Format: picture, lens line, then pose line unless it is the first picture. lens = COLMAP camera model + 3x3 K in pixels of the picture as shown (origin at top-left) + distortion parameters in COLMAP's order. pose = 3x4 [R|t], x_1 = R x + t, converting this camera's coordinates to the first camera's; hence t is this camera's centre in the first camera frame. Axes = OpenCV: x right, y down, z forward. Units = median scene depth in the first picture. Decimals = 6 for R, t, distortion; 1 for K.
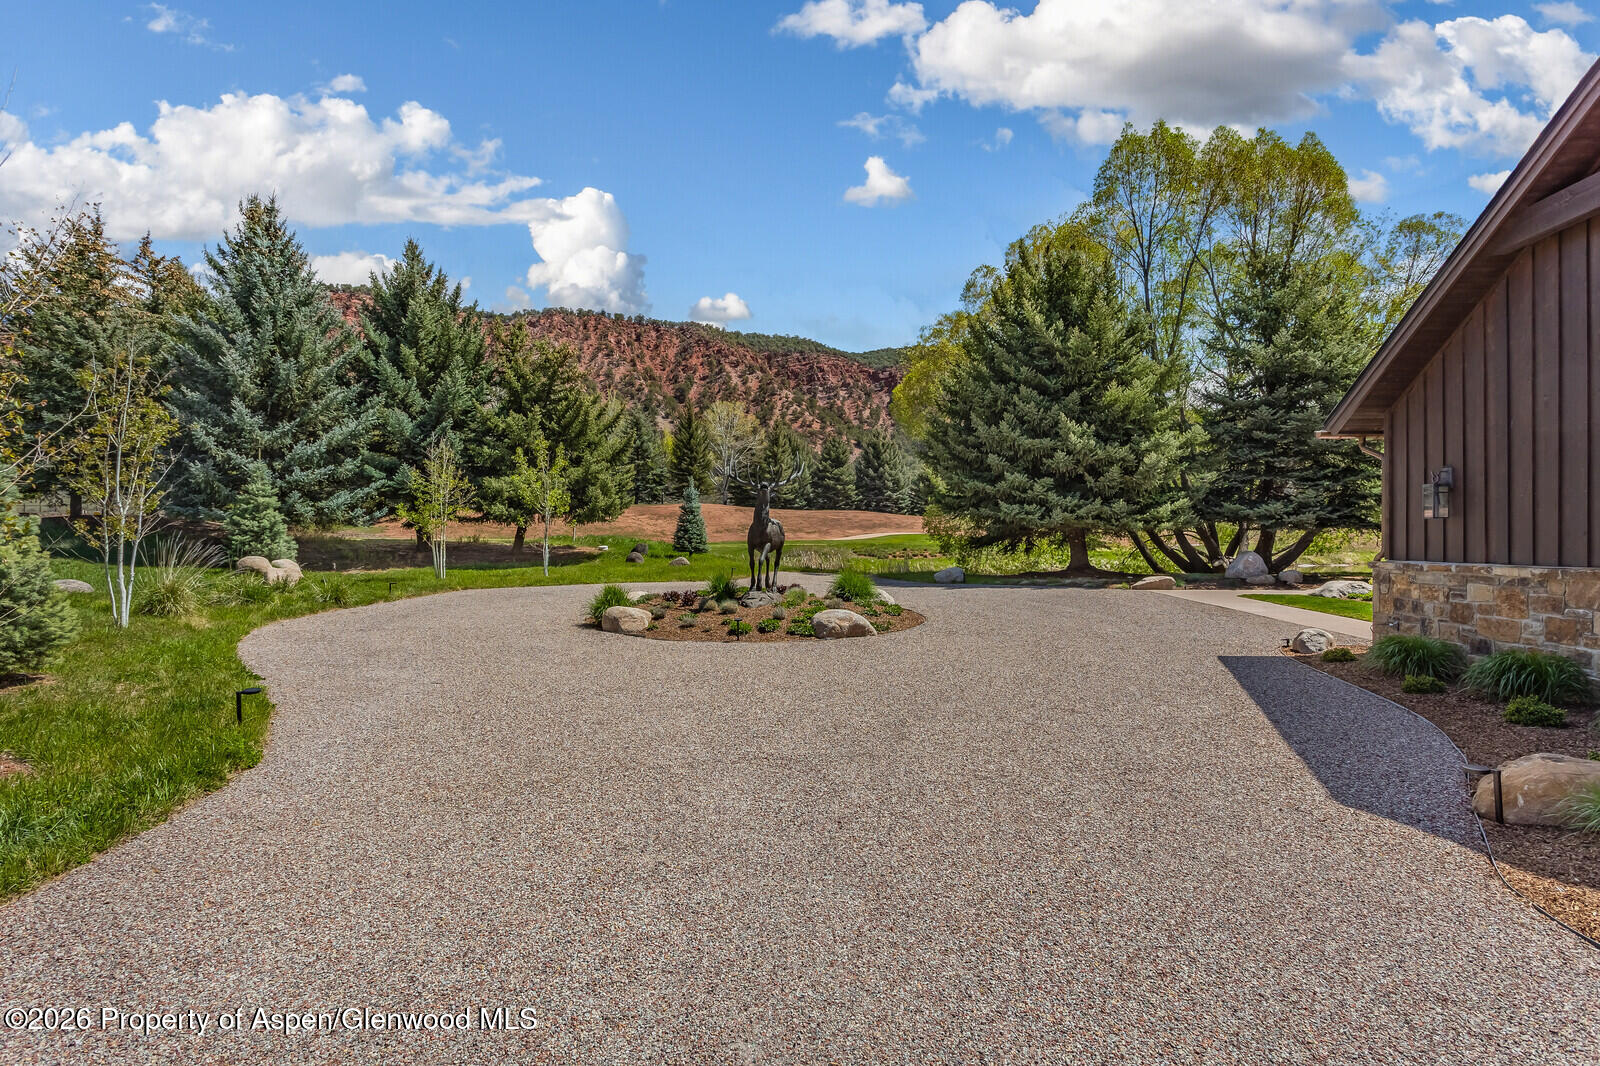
lens RADIAL K [[765.8, 0, 801.0], [0, 765.8, 532.0], [0, 0, 1]] dist [0.003580, -0.001368]
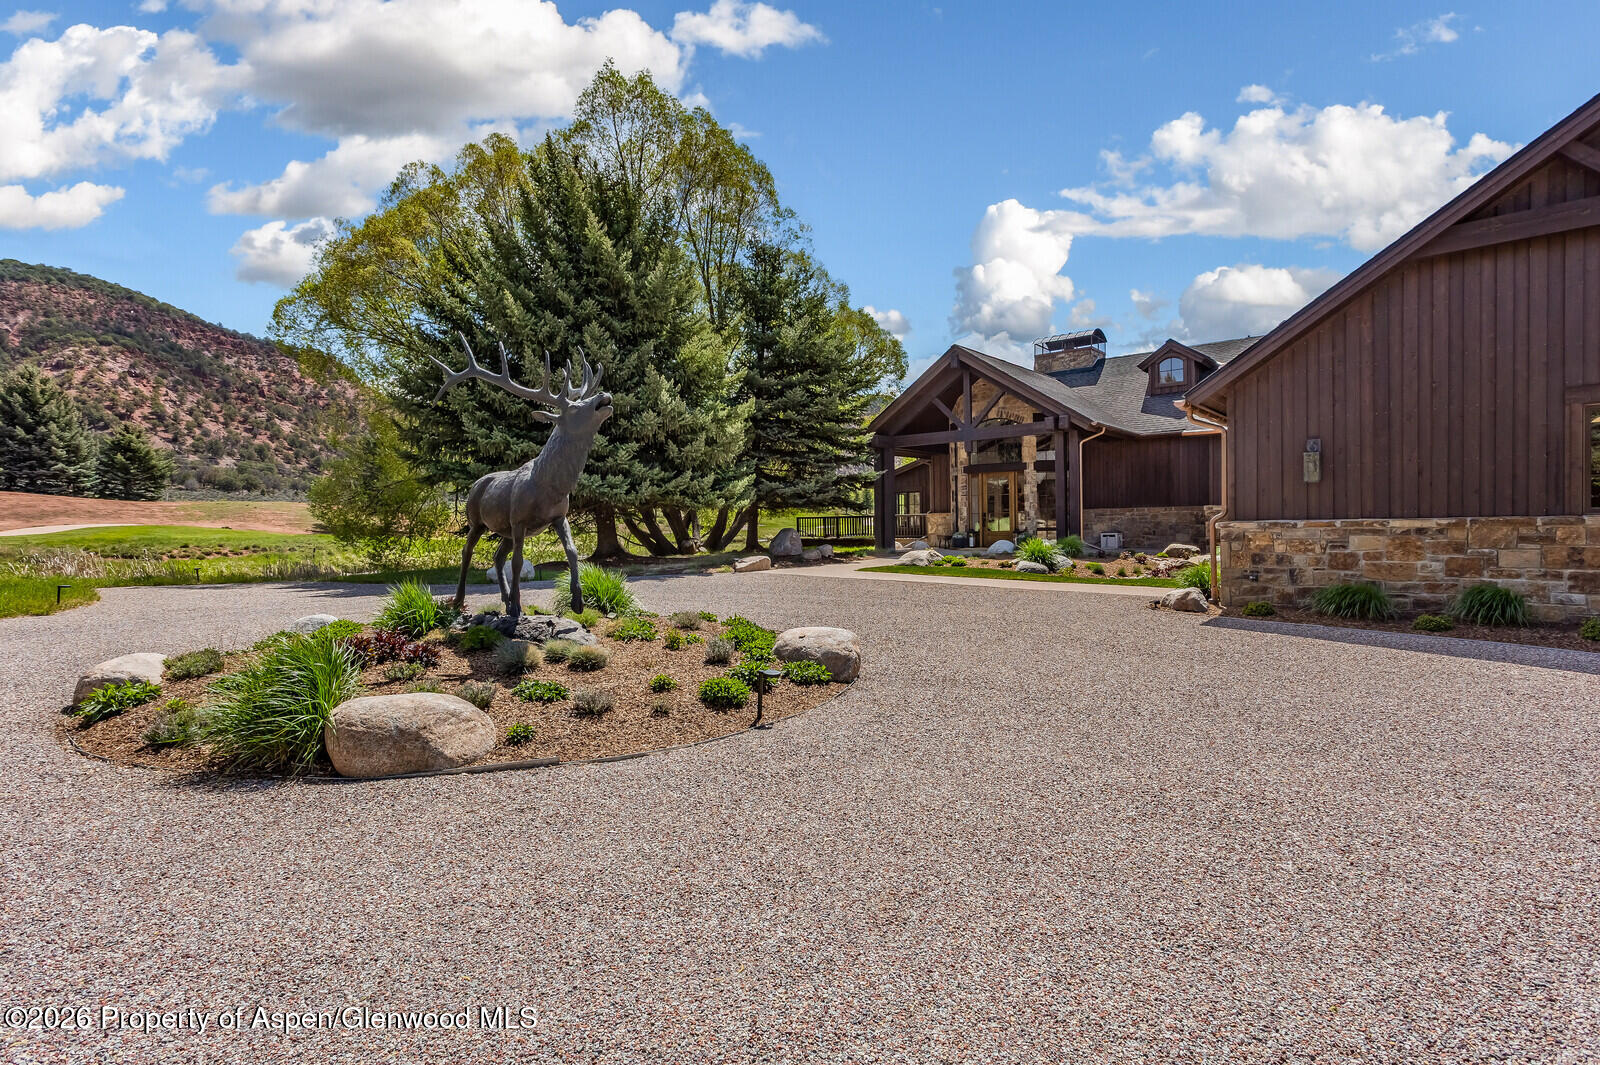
lens RADIAL K [[765.8, 0, 804.5], [0, 765.8, 528.1], [0, 0, 1]] dist [0.003580, -0.001368]
pose [[0.579521, -0.021041, 0.814686, -0.237595], [0.014504, 0.999775, 0.015504, 0.009308], [-0.814828, 0.002831, 0.579695, 0.393083]]
